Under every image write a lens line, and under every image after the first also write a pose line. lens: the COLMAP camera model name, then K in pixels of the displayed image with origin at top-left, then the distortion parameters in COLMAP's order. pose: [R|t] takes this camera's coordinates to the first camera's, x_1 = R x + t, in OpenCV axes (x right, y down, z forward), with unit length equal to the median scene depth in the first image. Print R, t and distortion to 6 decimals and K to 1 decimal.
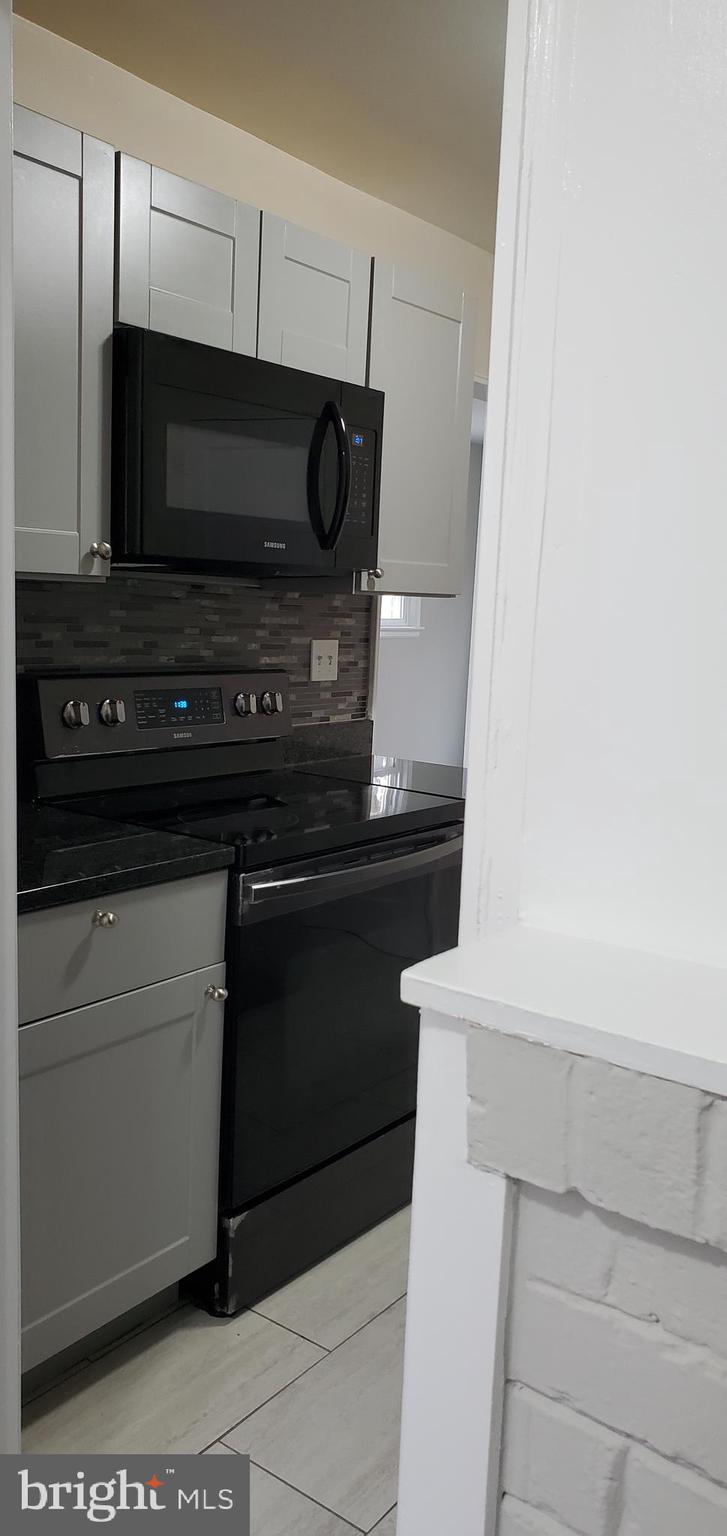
lens RADIAL K [[1181.5, 0, 363.5], [0, 1181.5, 768.0], [0, 0, 1]] dist [0.167766, -0.001877]
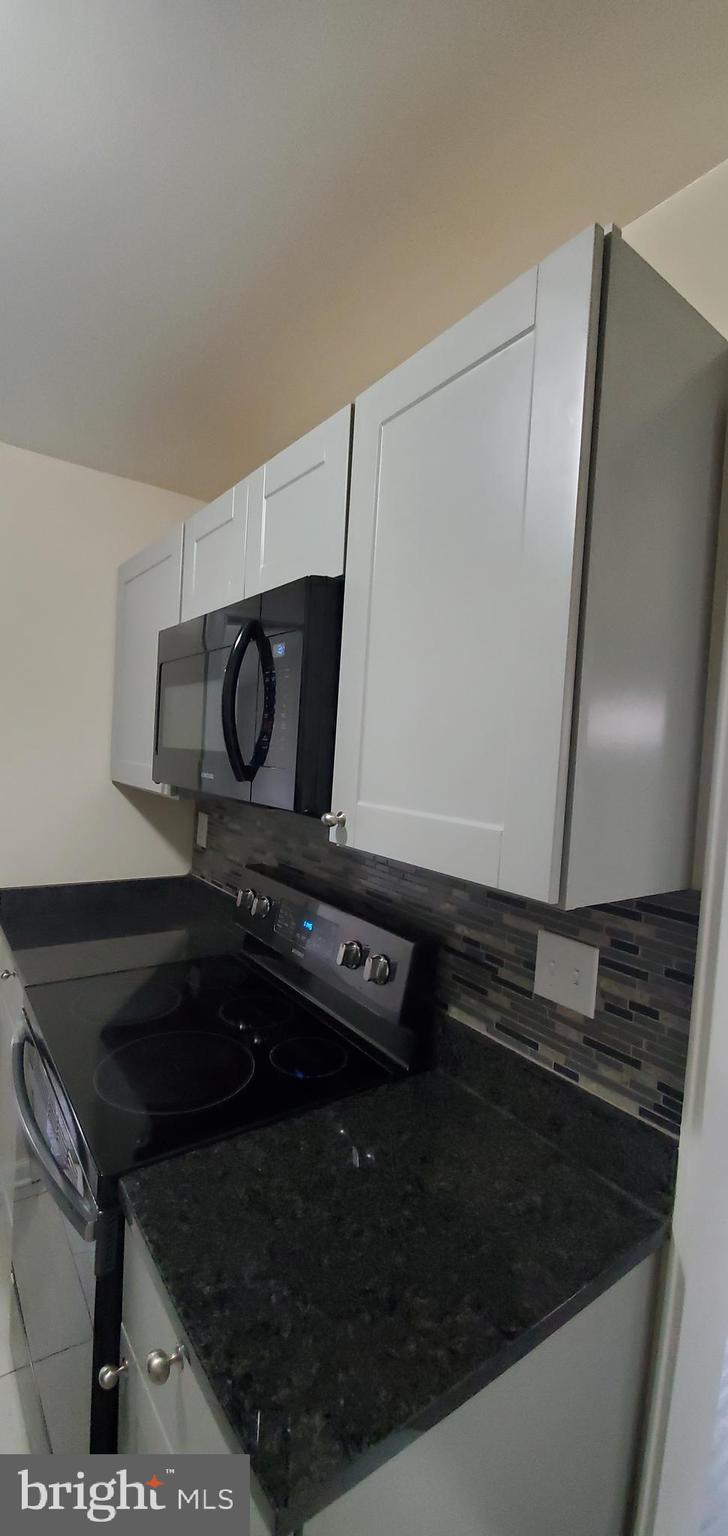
lens RADIAL K [[606.7, 0, 344.2], [0, 606.7, 771.3], [0, 0, 1]] dist [0.012745, -0.015623]
pose [[-0.300926, -0.028552, -0.953220, 0.364640], [-0.208143, 0.977420, 0.036433, -0.217723], [0.930656, 0.209370, -0.300074, 1.174650]]
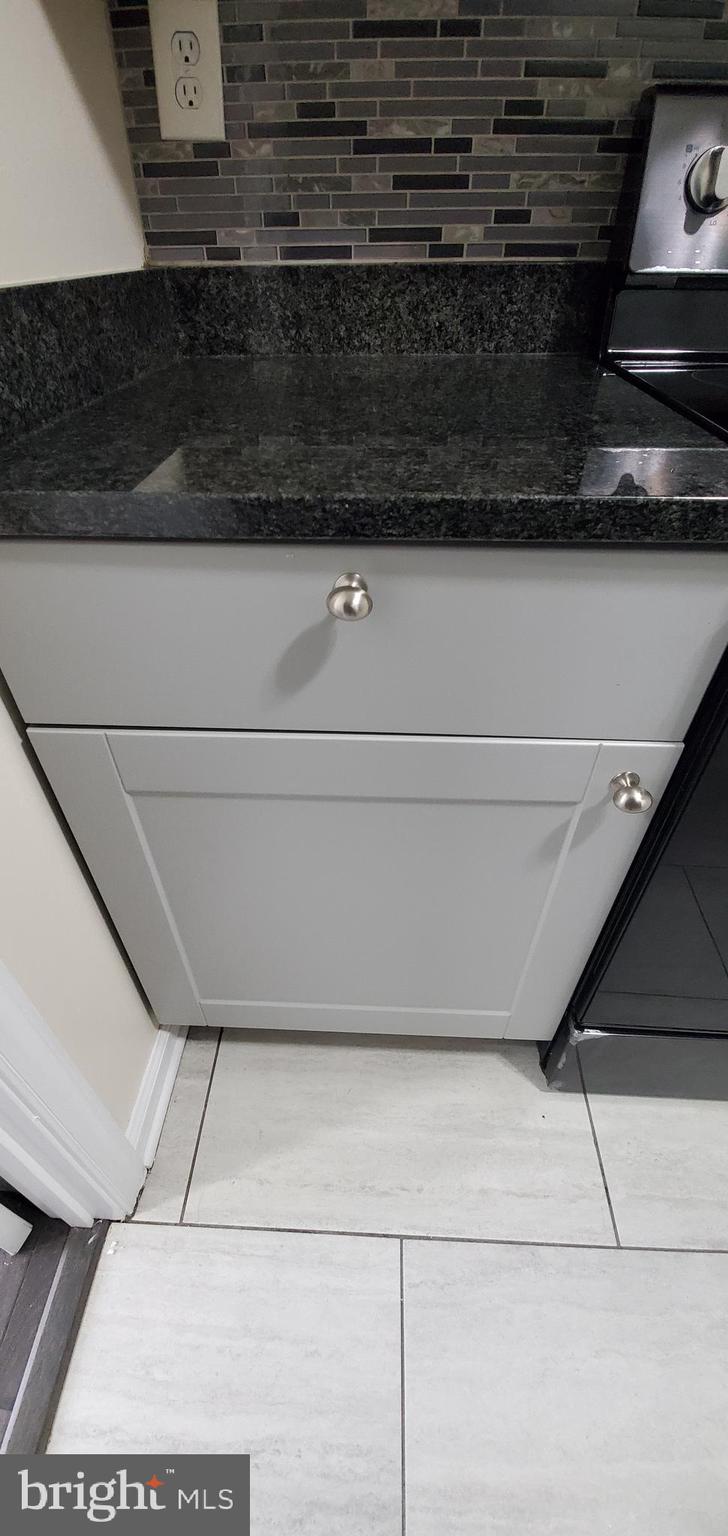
lens RADIAL K [[606.7, 0, 344.2], [0, 606.7, 771.3], [0, 0, 1]] dist [0.012745, -0.015623]
pose [[0.555927, 0.505110, -0.660158, -0.017801], [-0.081537, 0.823500, 0.561426, 0.033263], [0.827222, -0.258285, 0.498991, 0.603742]]
